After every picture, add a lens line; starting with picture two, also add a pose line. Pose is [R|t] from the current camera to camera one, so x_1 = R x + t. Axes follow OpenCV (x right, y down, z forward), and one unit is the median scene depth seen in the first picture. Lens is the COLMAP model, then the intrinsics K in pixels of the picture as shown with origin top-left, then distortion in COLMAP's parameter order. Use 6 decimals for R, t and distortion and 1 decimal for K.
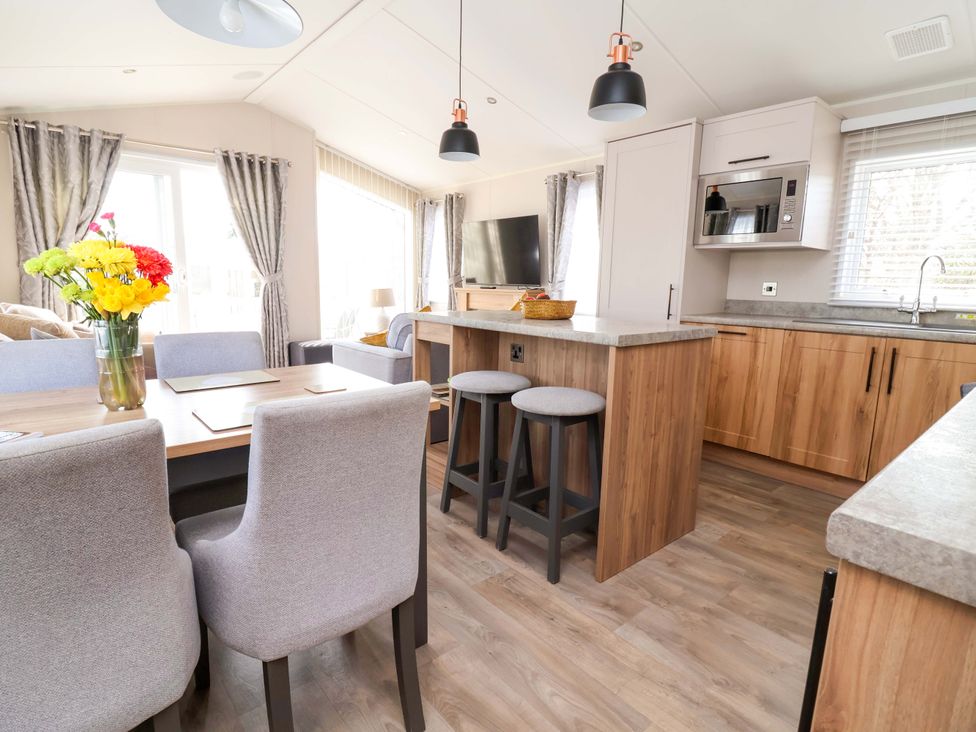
lens RADIAL K [[510.2, 0, 488.0], [0, 510.2, 364.7], [0, 0, 1]] dist [0.001224, -0.013964]
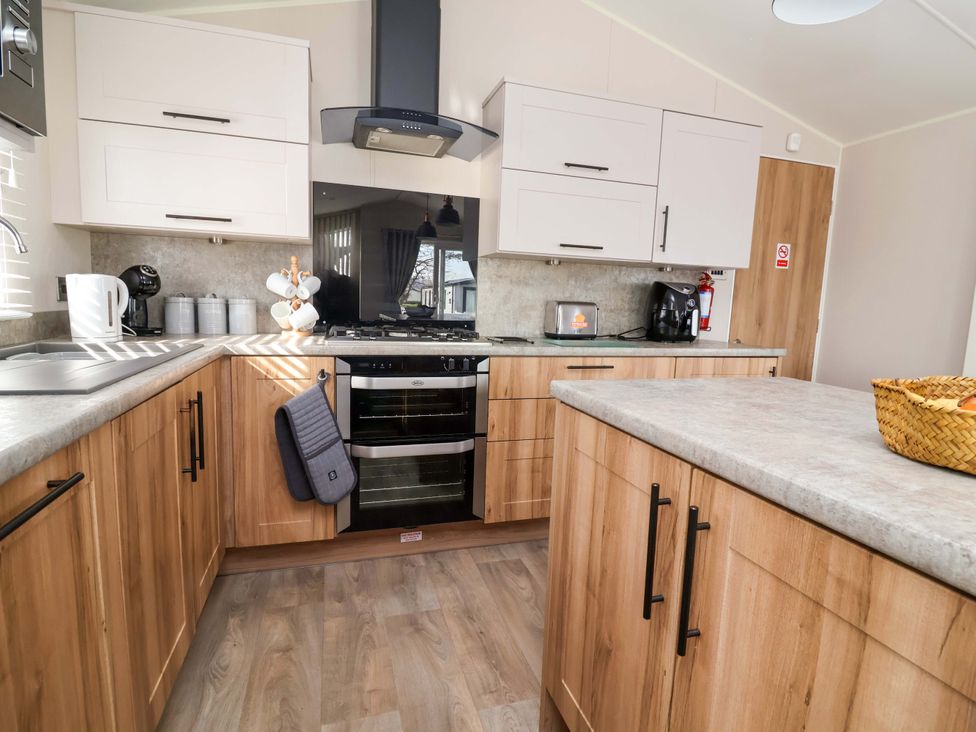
lens RADIAL K [[510.2, 0, 491.9], [0, 510.2, 367.6], [0, 0, 1]] dist [0.001224, -0.013964]
pose [[-0.917516, -0.106293, 0.383231, 0.212983], [0.008414, 0.958218, 0.285915, -0.175506], [-0.397610, 0.265556, -0.878286, 1.075240]]
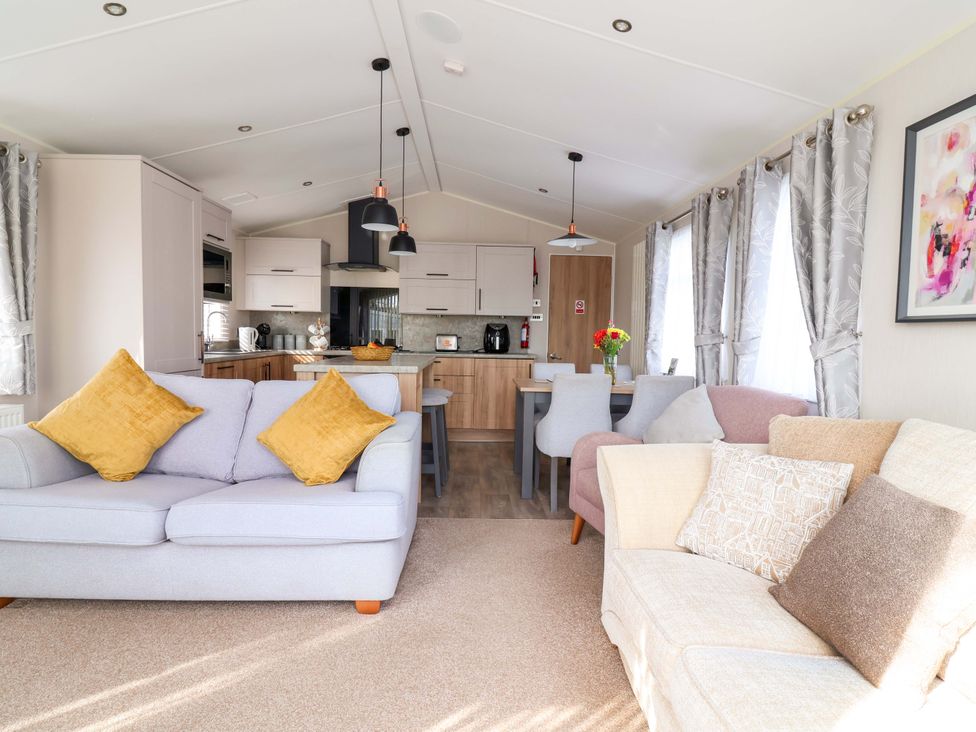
lens RADIAL K [[510.2, 0, 488.3], [0, 510.2, 367.1], [0, 0, 1]] dist [0.001224, -0.013964]
pose [[-0.780317, -0.075154, 0.620852, -0.839516], [0.066026, 0.977304, 0.201287, -0.276079], [-0.621889, 0.198060, -0.757645, 1.539356]]
